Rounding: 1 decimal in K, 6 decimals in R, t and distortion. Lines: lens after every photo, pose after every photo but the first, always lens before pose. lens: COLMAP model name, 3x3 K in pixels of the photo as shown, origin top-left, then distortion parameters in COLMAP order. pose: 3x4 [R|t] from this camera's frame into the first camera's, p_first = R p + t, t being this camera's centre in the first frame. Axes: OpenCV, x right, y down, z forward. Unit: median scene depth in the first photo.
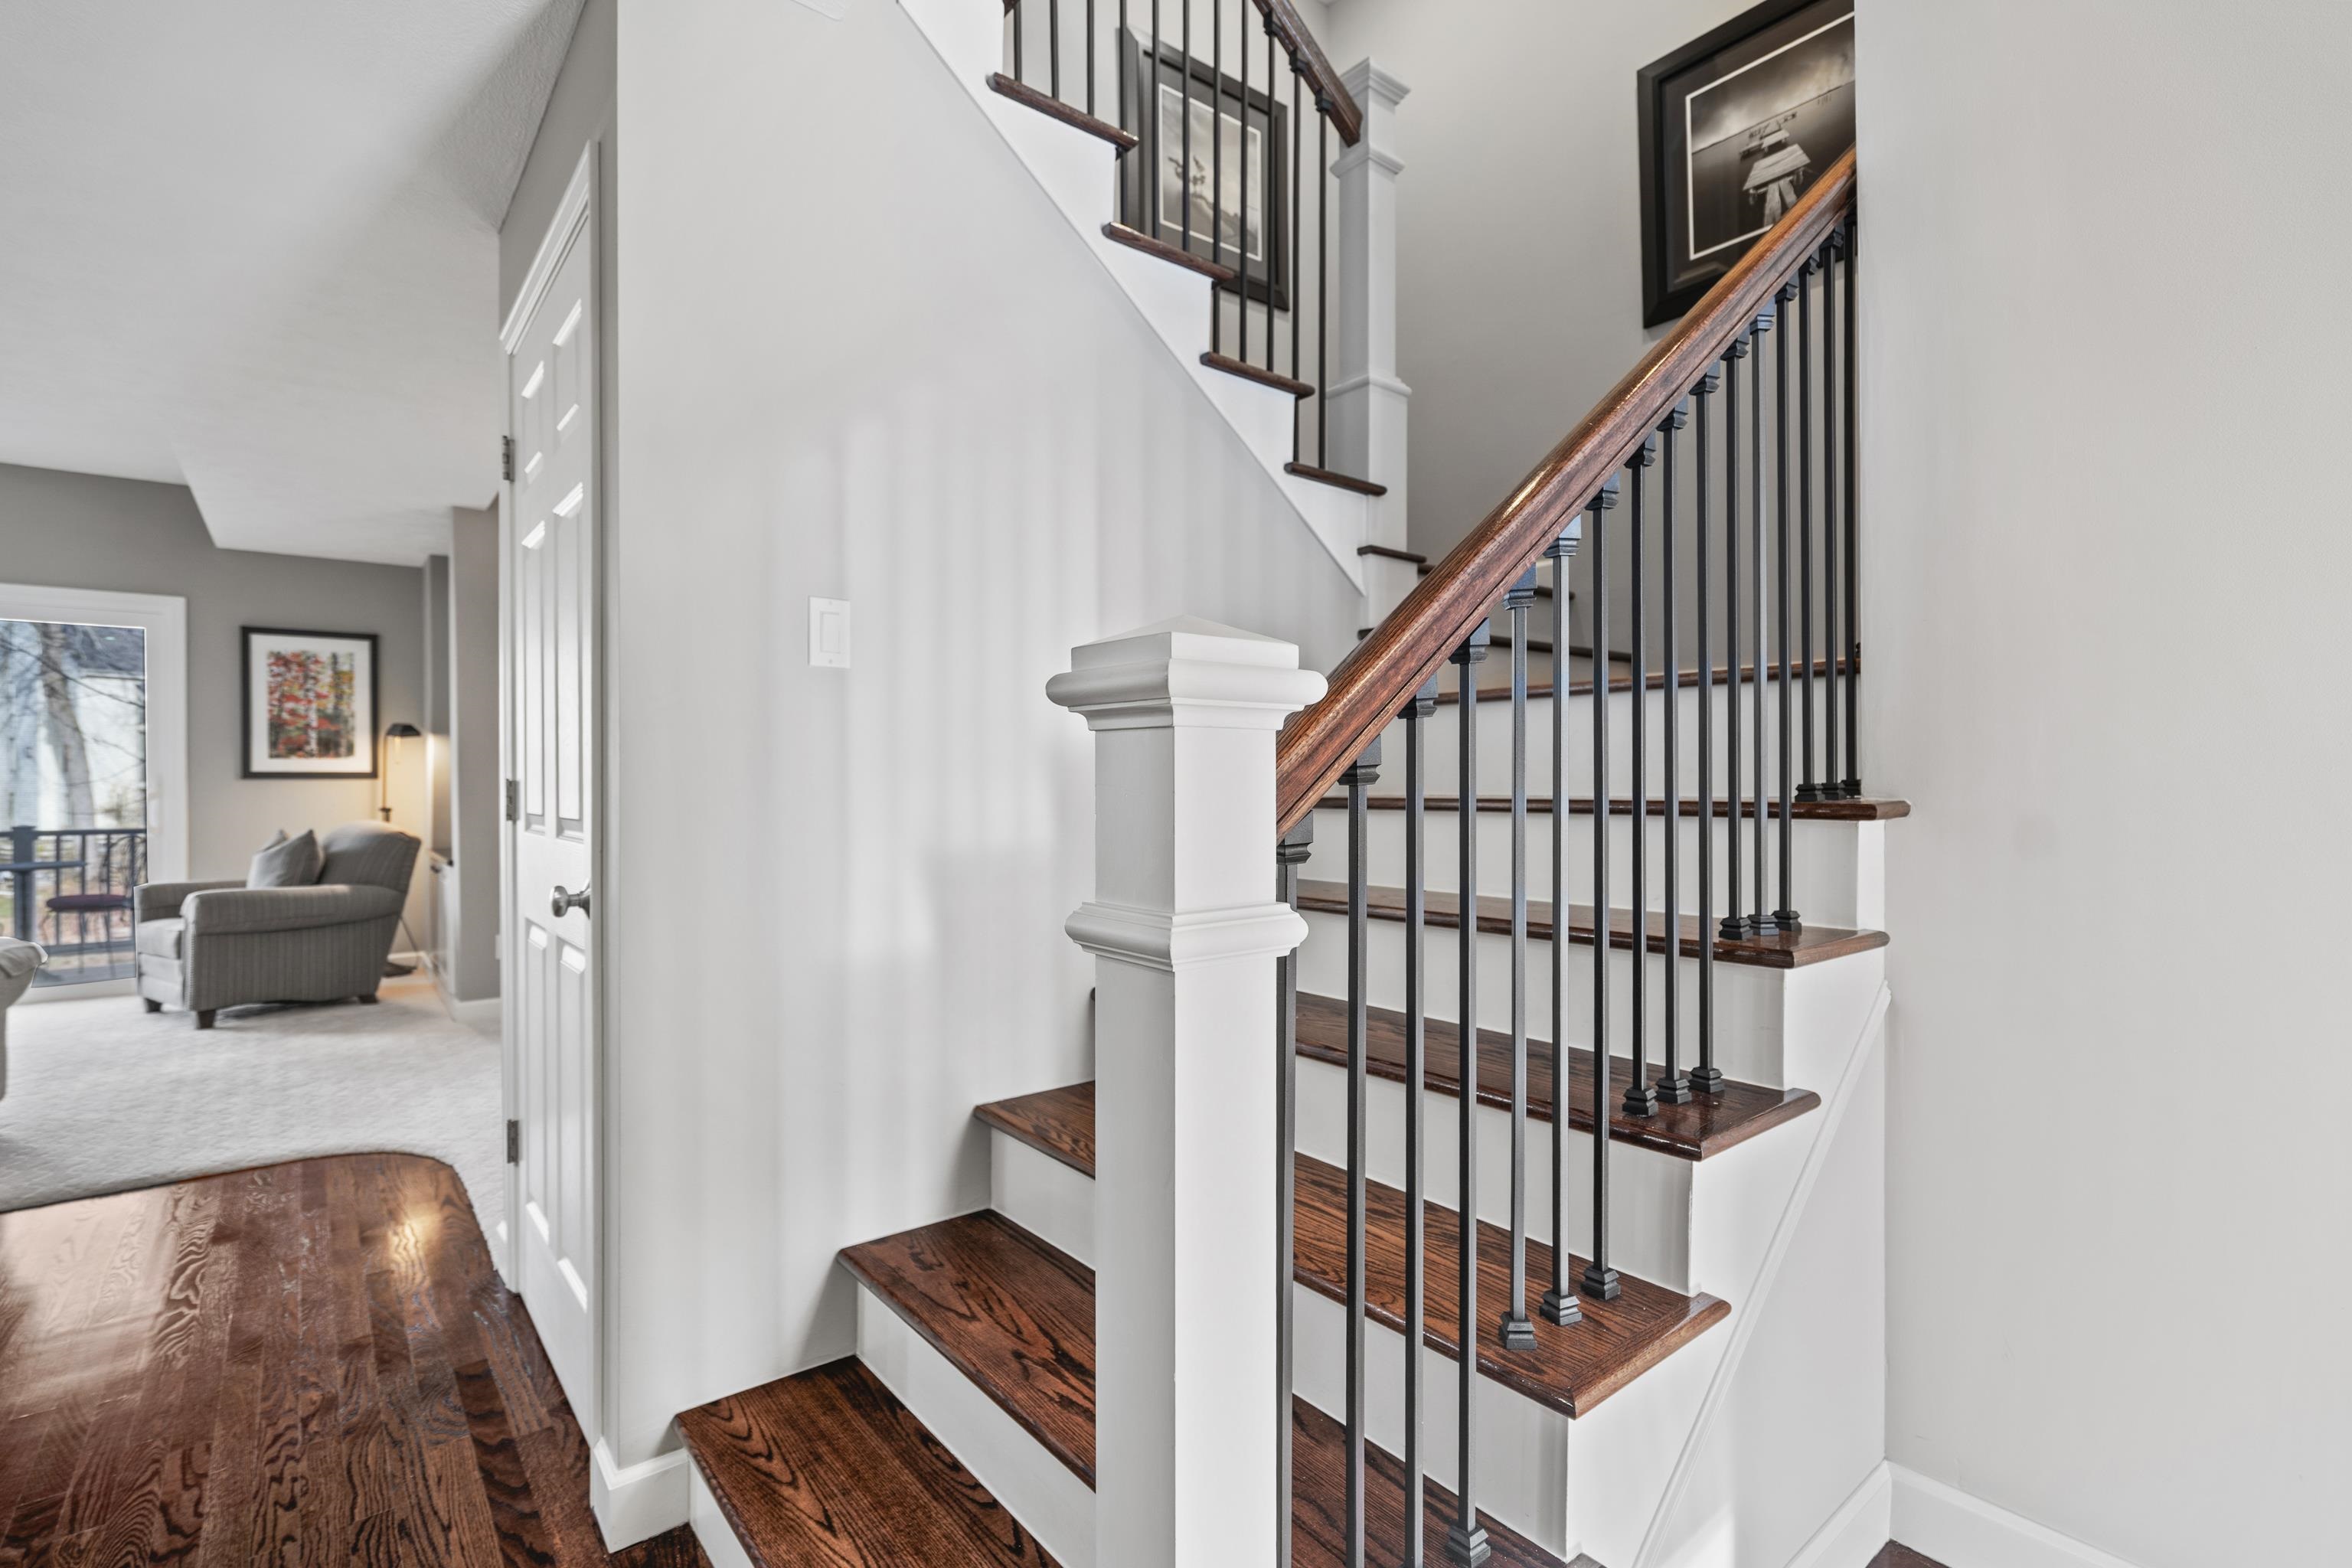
lens RADIAL K [[1086.2, 0, 1167.6], [0, 1086.2, 779.3], [0, 0, 1]] dist [-0.002125, 0.000710]
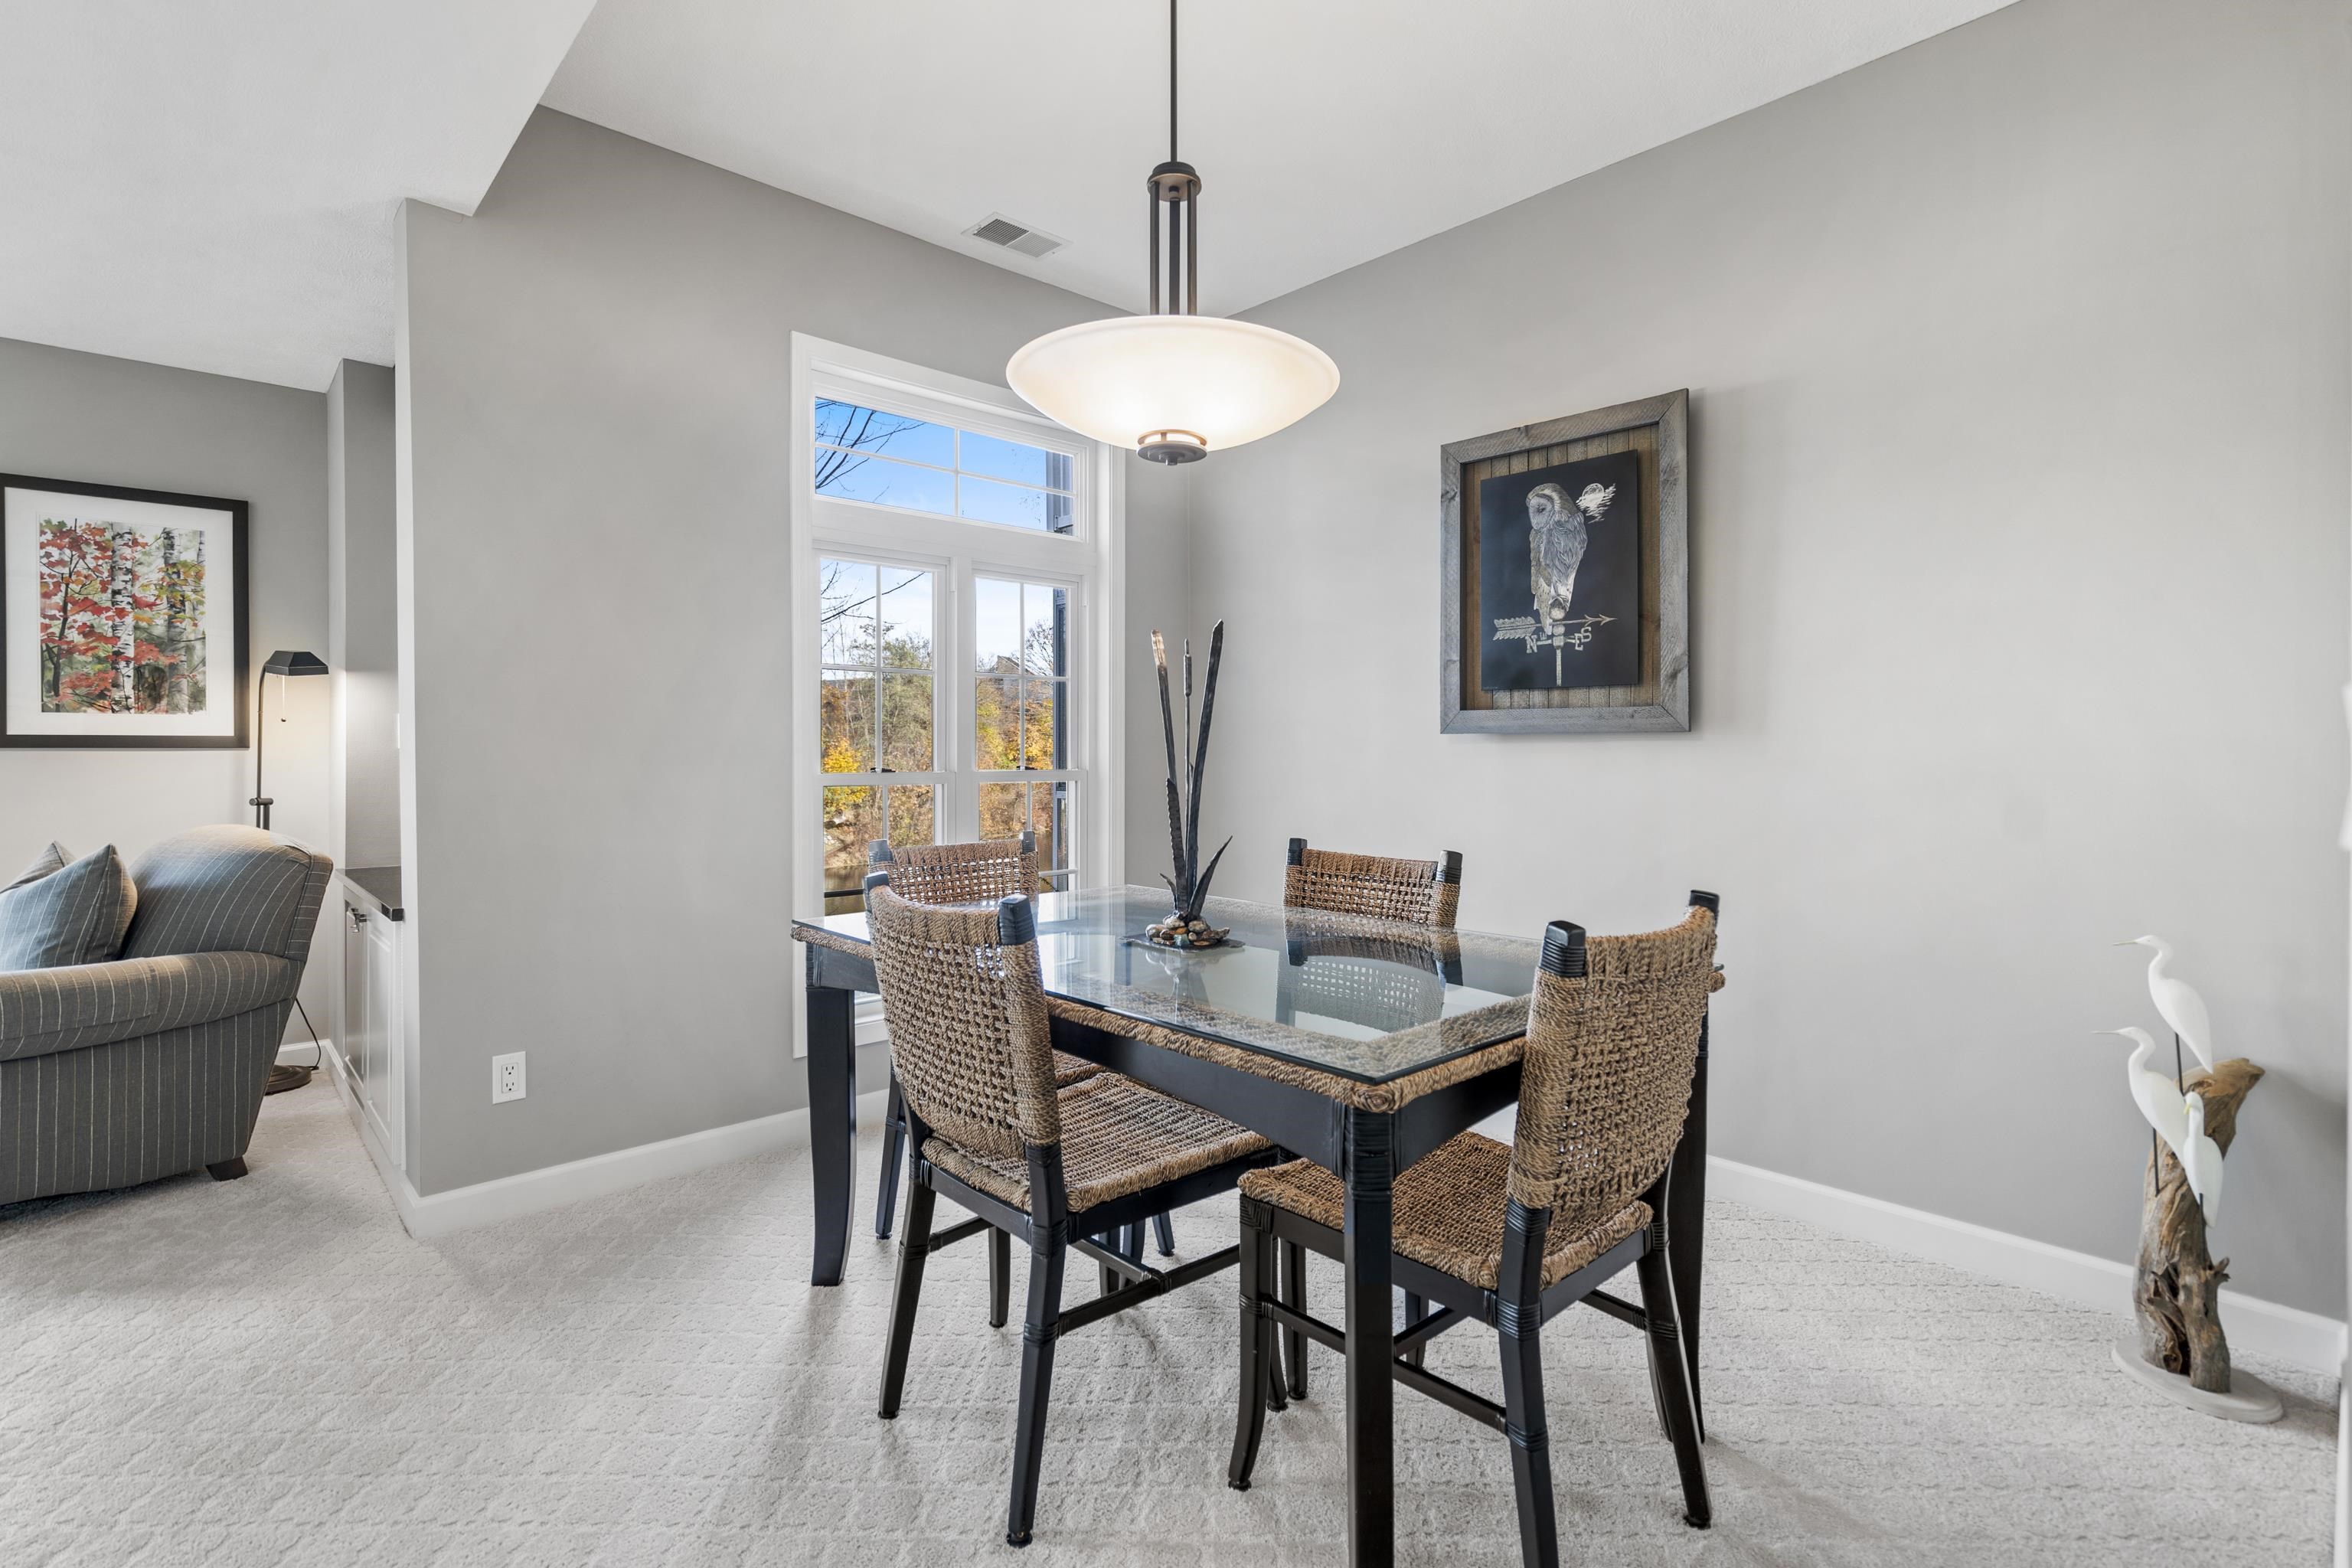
lens RADIAL K [[1086.2, 0, 1164.7], [0, 1086.2, 754.7], [0, 0, 1]] dist [-0.002125, 0.000710]
pose [[0.997395, 0.003246, 0.072061, -0.292096], [-0.003457, 0.999990, 0.002799, -0.000561], [-0.072051, -0.003041, 0.997396, 0.402237]]
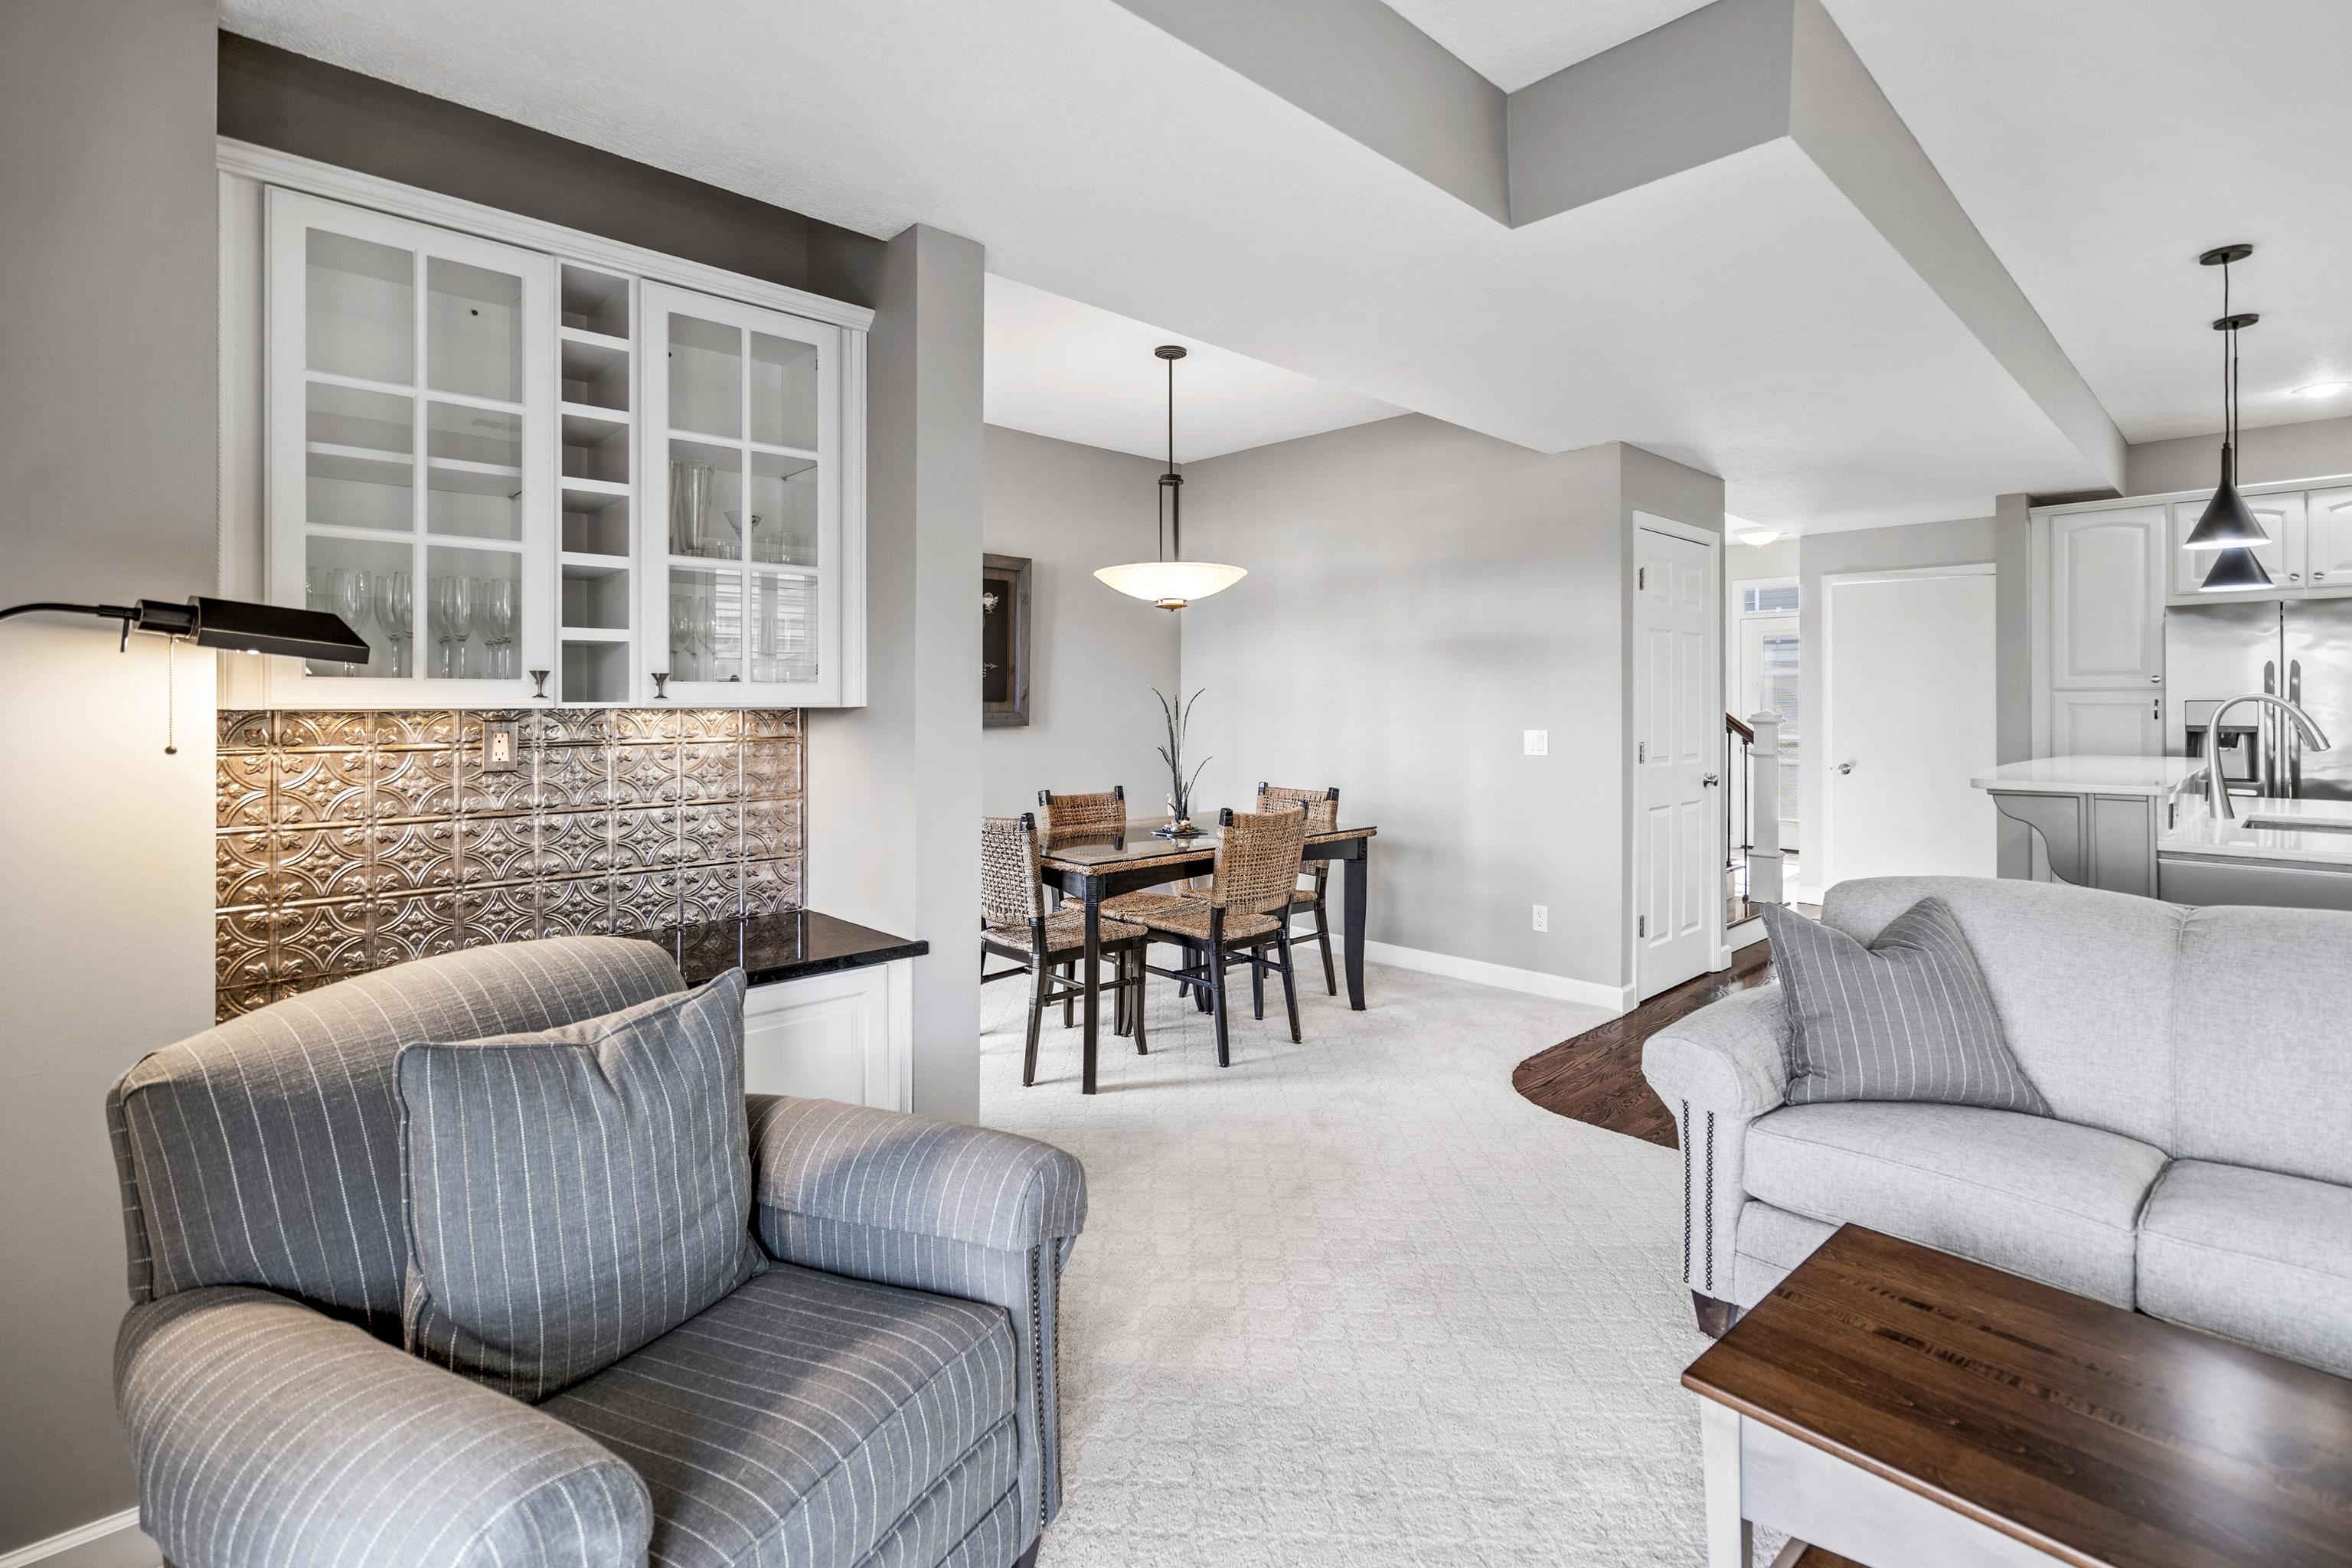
lens RADIAL K [[1086.2, 0, 1190.1], [0, 1086.2, 700.1], [0, 0, 1]] dist [-0.002125, 0.000710]
pose [[-0.087735, 0.006209, 0.996124, -0.999257], [0.001111, 0.999981, -0.006136, -0.026599], [-0.996143, 0.000568, -0.087740, 0.792404]]
